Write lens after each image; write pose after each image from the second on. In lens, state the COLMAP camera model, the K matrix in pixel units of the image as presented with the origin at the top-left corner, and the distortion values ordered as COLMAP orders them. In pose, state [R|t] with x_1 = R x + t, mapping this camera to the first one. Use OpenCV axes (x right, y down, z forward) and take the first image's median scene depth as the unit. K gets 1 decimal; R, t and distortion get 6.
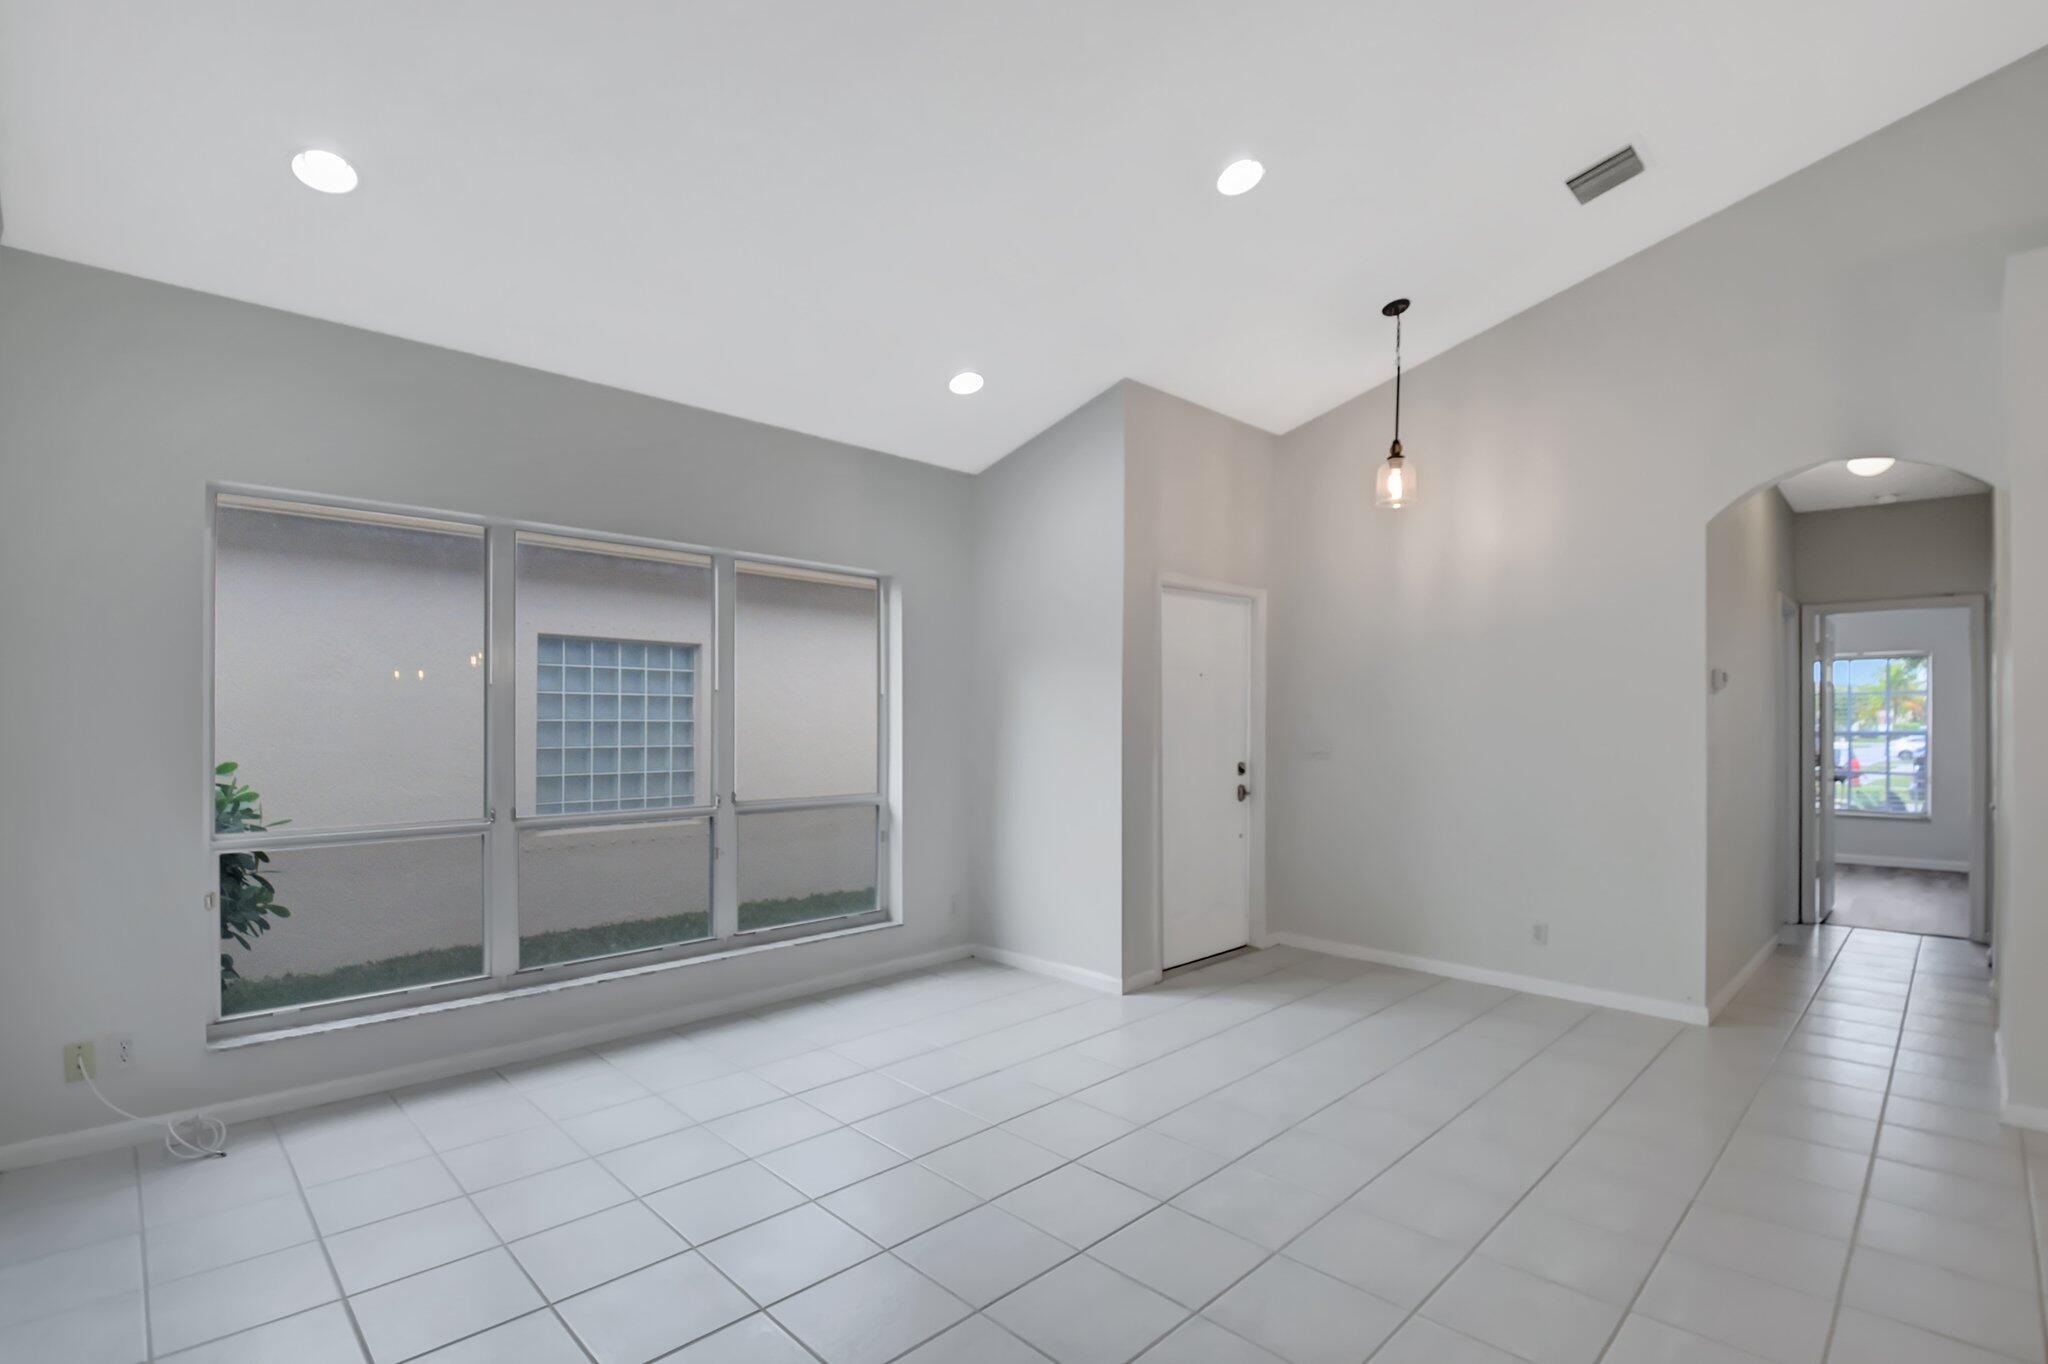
lens RADIAL K [[941.5, 0, 1018.5], [0, 941.5, 722.7], [0, 0, 1]] dist [-0.011174, -0.001083]
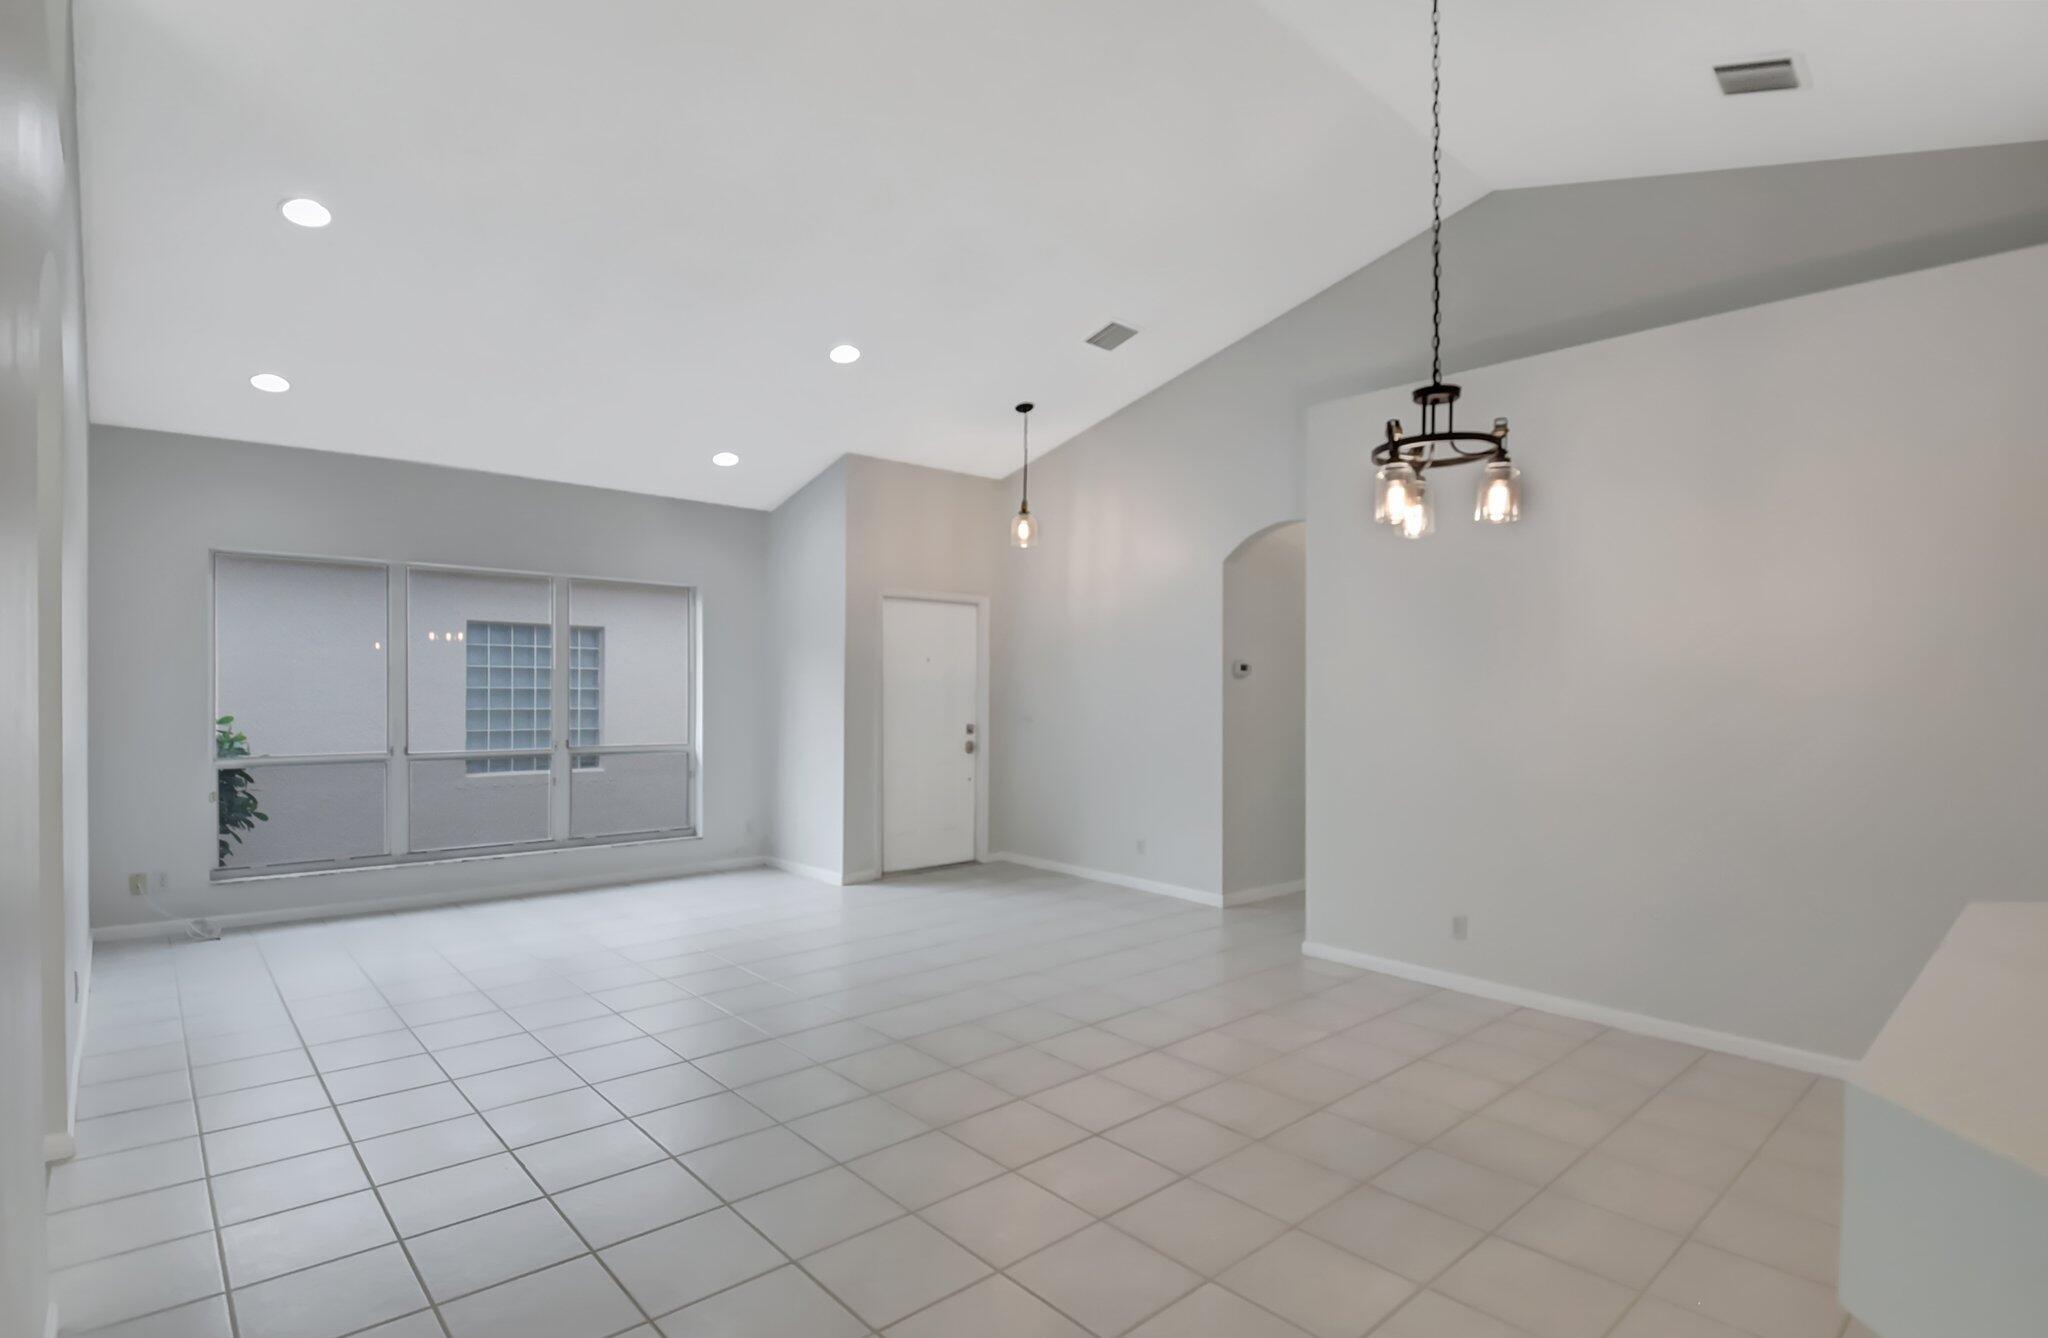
lens RADIAL K [[995.0, 0, 1029.4], [0, 995.0, 699.4], [0, 0, 1]] dist [0.001053, 0.000664]
pose [[0.999441, 0.009250, -0.032123, 0.437275], [-0.008919, 0.999906, 0.010404, -0.011024], [0.032216, -0.010111, 0.999430, -0.494191]]
